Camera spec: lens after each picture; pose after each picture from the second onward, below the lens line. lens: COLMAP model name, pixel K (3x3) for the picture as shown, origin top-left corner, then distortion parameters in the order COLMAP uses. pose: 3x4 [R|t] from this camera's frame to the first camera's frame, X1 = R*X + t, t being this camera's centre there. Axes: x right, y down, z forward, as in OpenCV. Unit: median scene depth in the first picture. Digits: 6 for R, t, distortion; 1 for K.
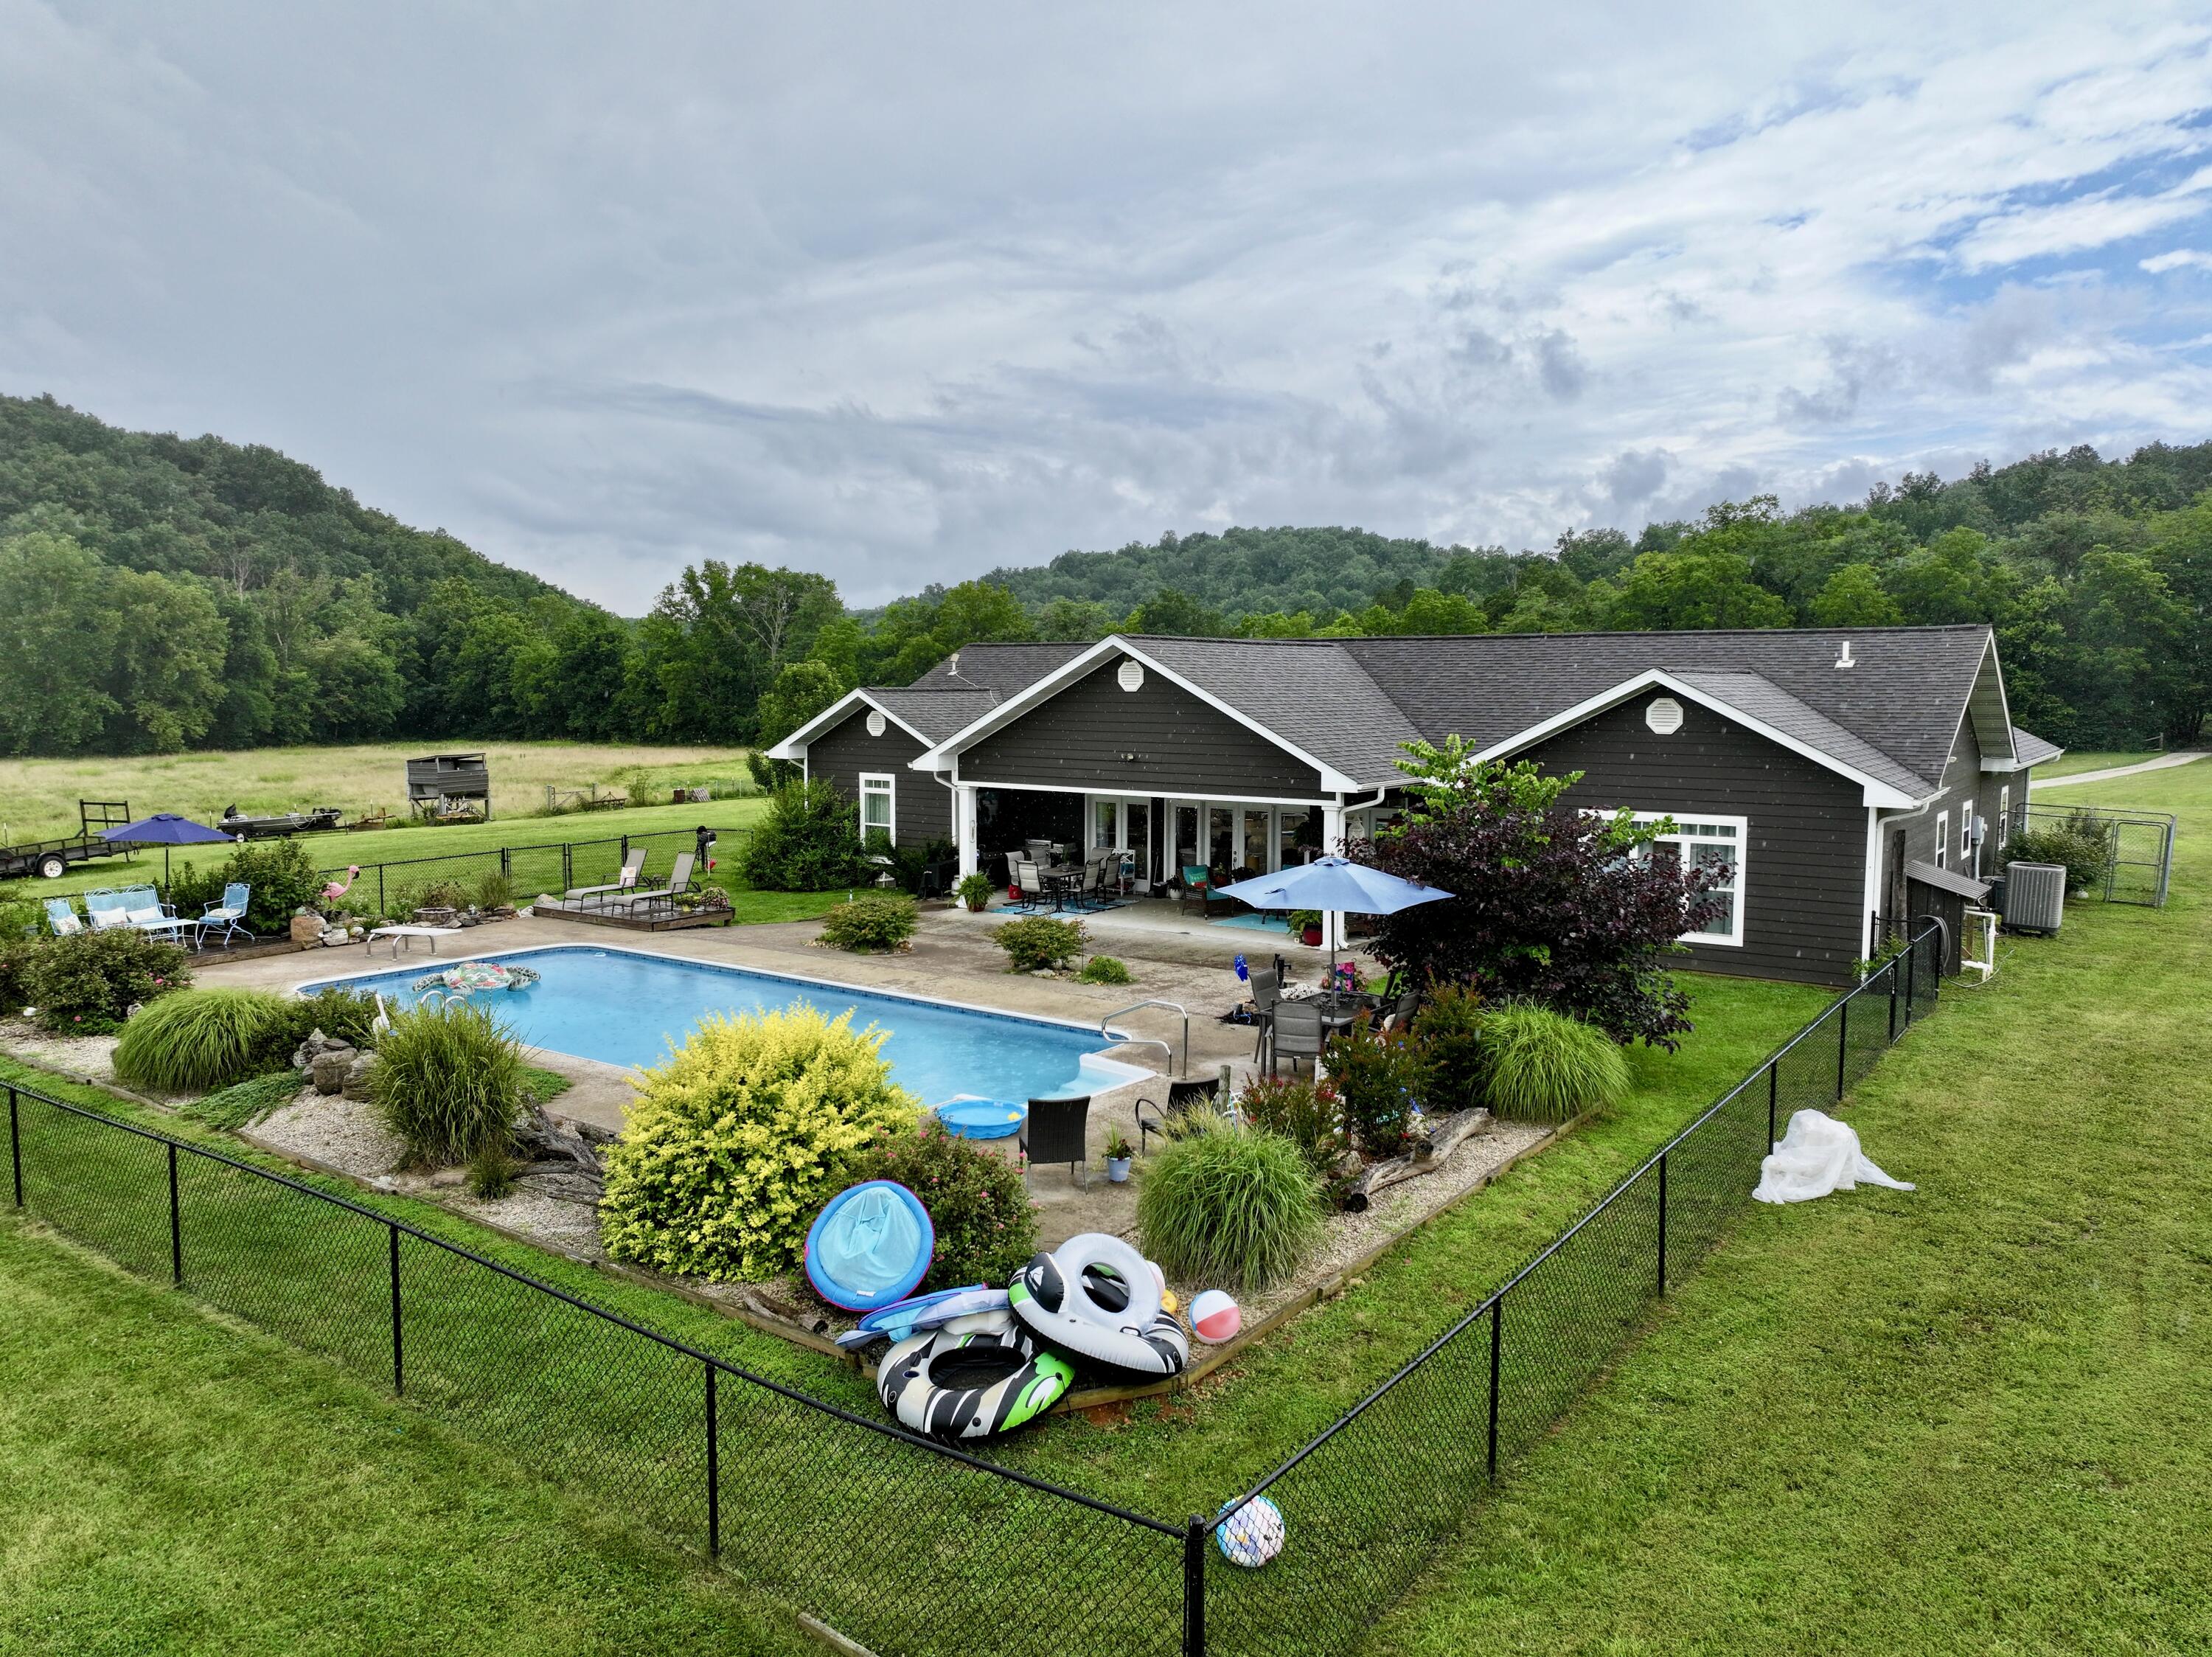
lens RADIAL K [[1545.3, 0, 1112.8], [0, 1545.3, 832.1], [0, 0, 1]] dist [-0.000917, 0.015856]
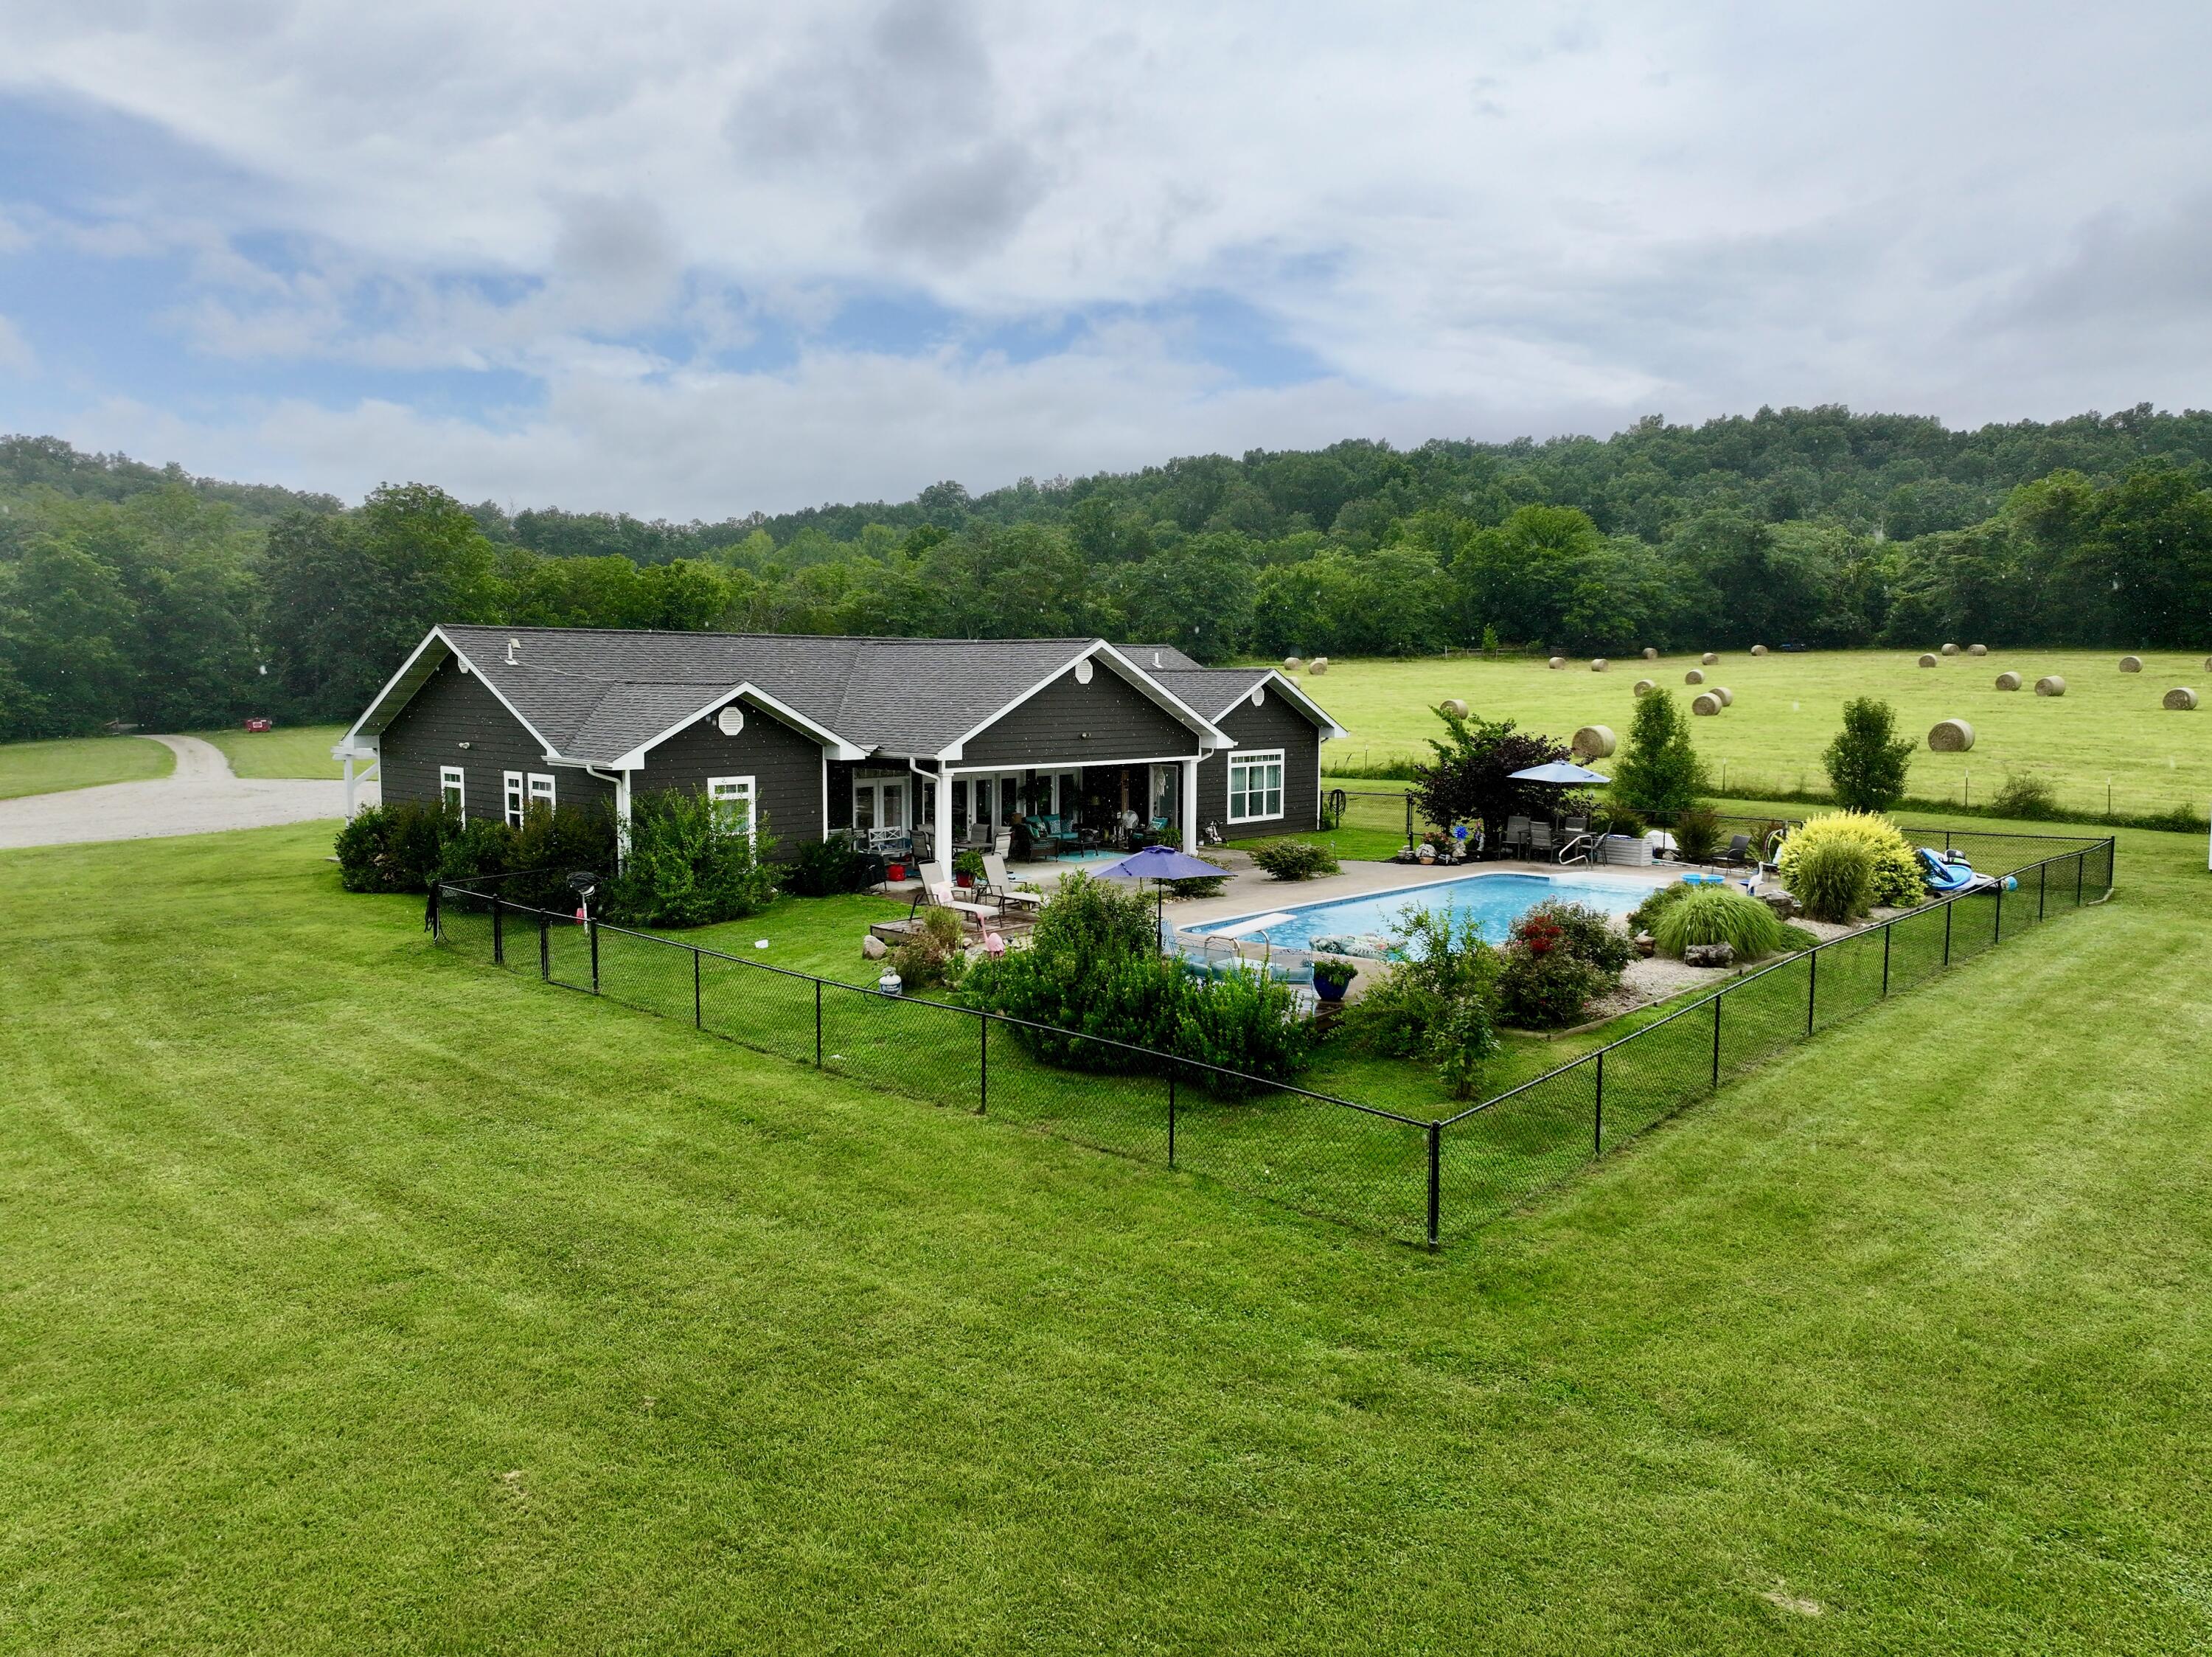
lens RADIAL K [[1545.3, 0, 1116.9], [0, 1545.3, 834.9], [0, 0, 1]] dist [-0.000917, 0.015856]
pose [[0.105910, -0.101511, 0.989181, -0.182357], [0.089444, 0.991716, 0.092195, -0.012022], [-0.990345, 0.078712, 0.114112, 0.121261]]
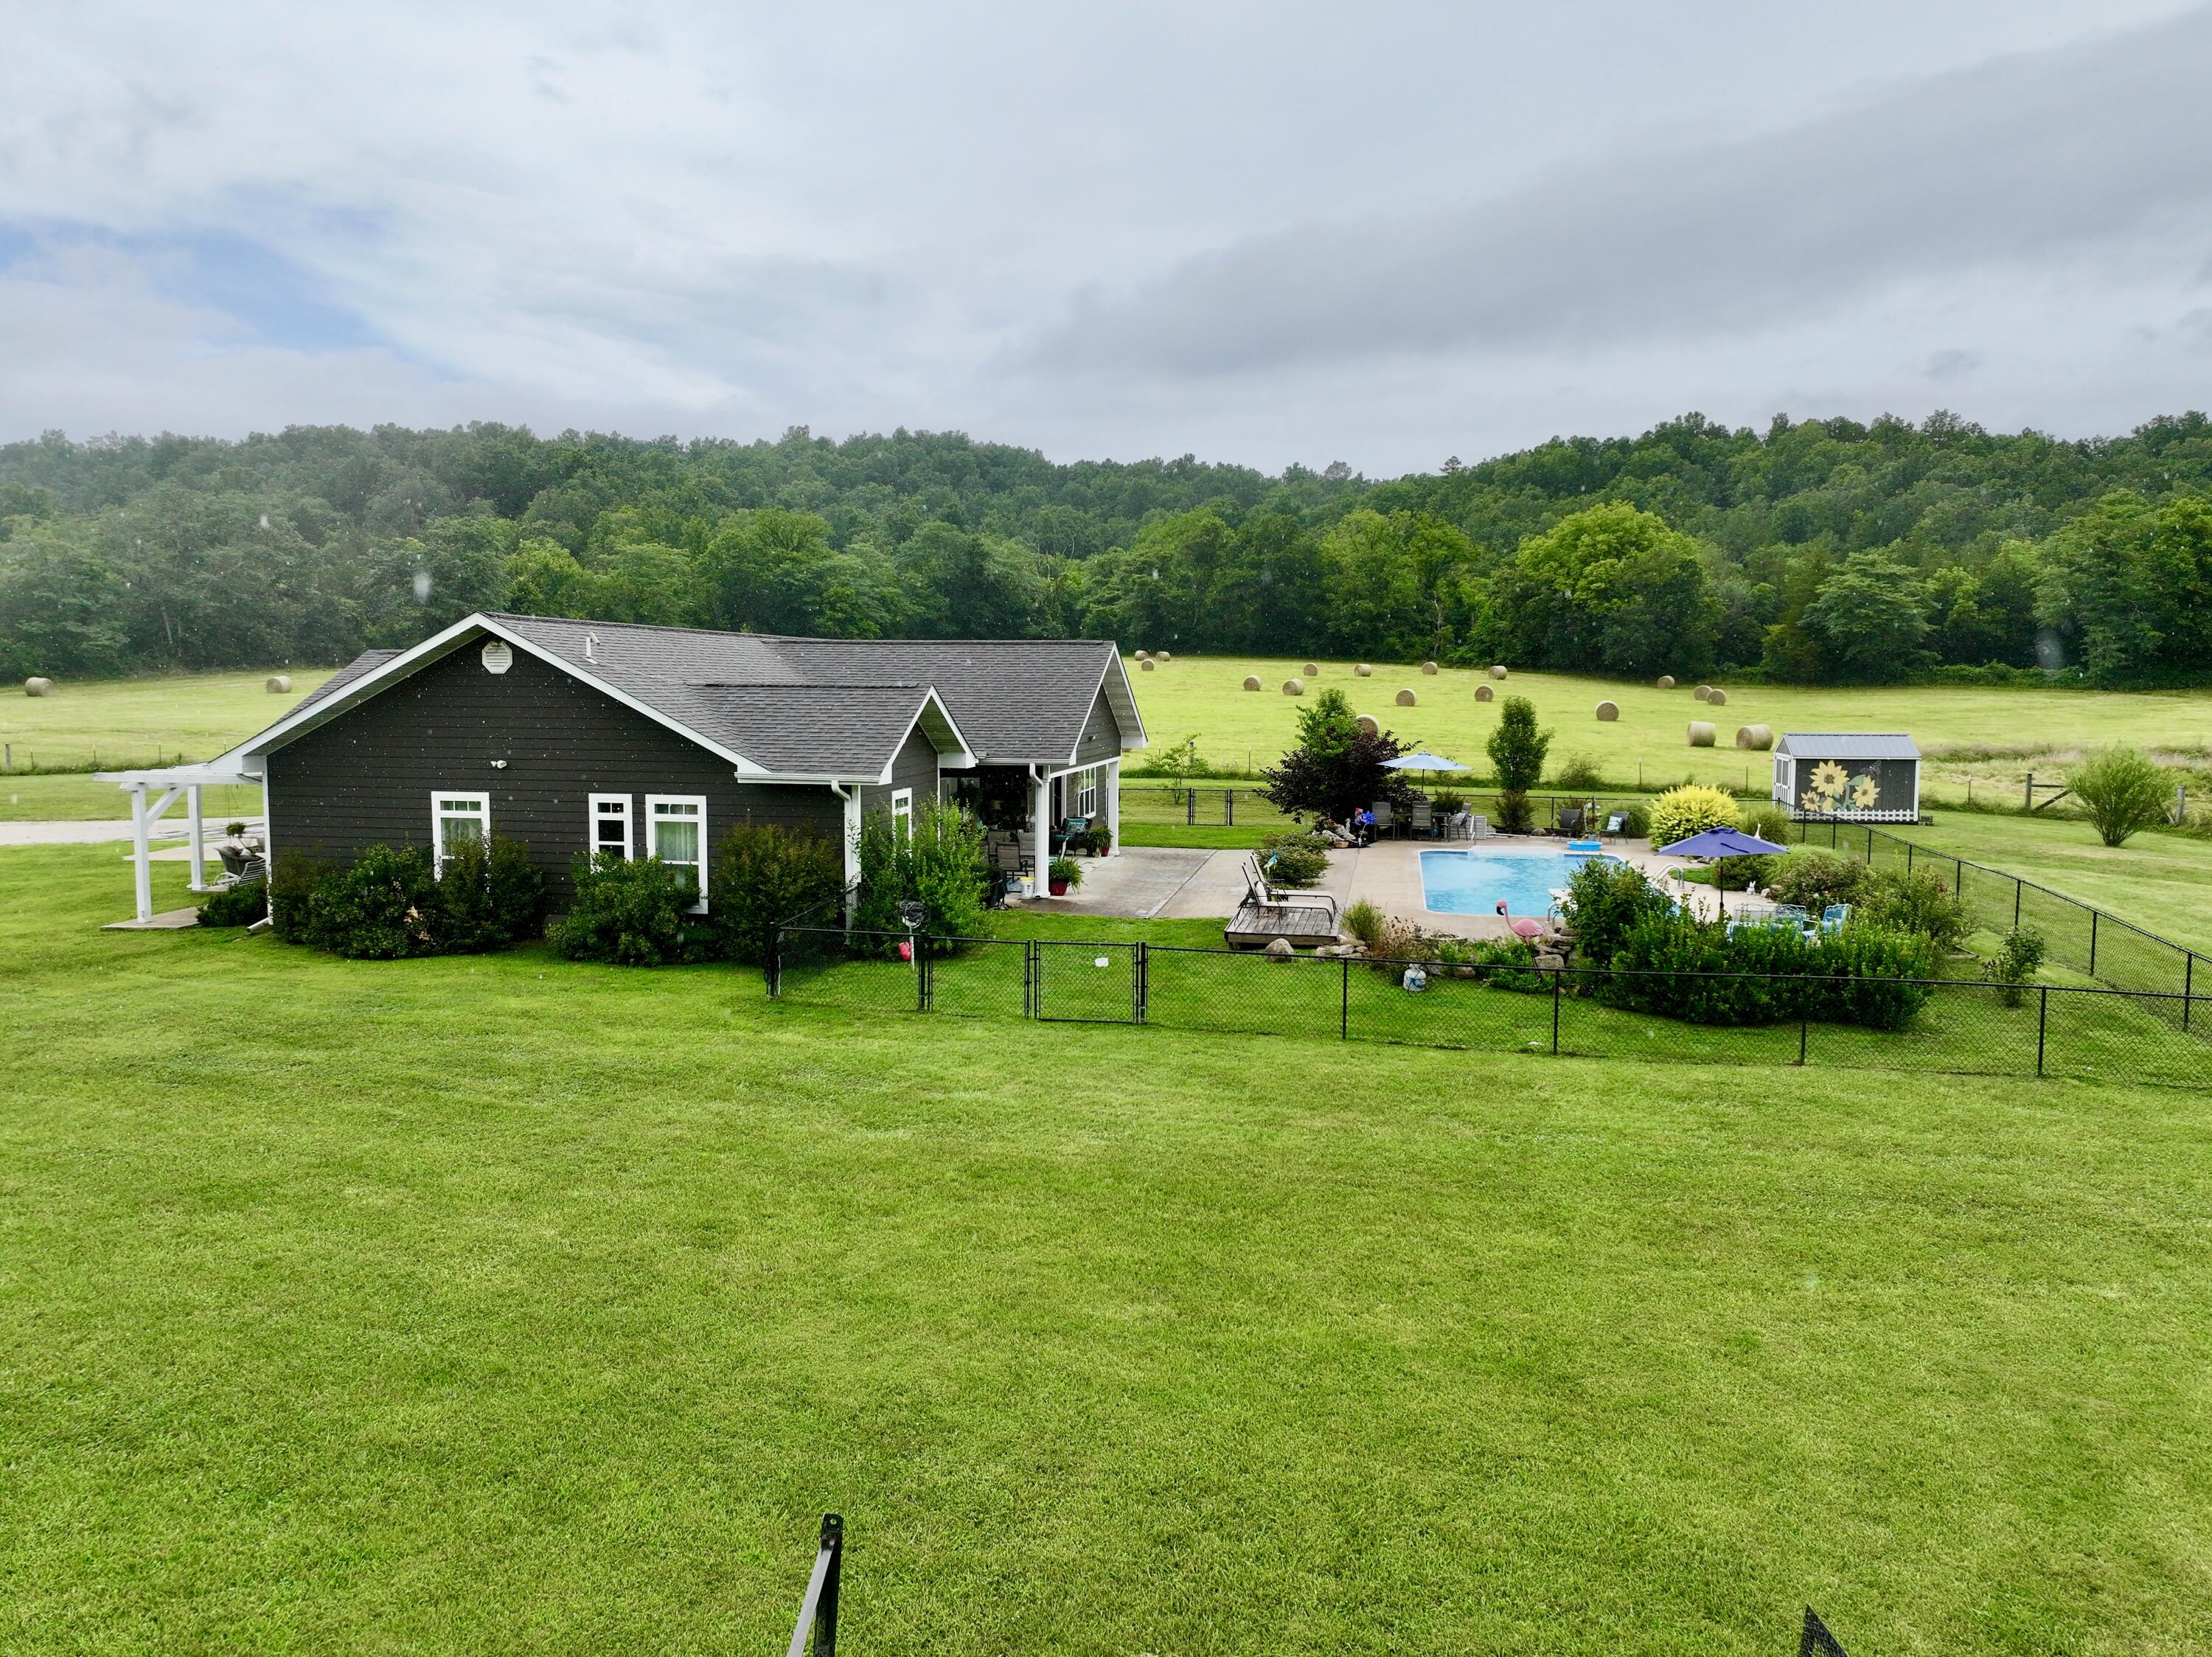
lens RADIAL K [[1545.3, 0, 1114.9], [0, 1545.3, 831.1], [0, 0, 1]] dist [-0.000917, 0.015856]
pose [[-0.445443, -0.090079, 0.890767, -0.166513], [0.076925, 0.987396, 0.138318, -0.021766], [-0.891999, 0.130135, -0.432899, 0.226099]]
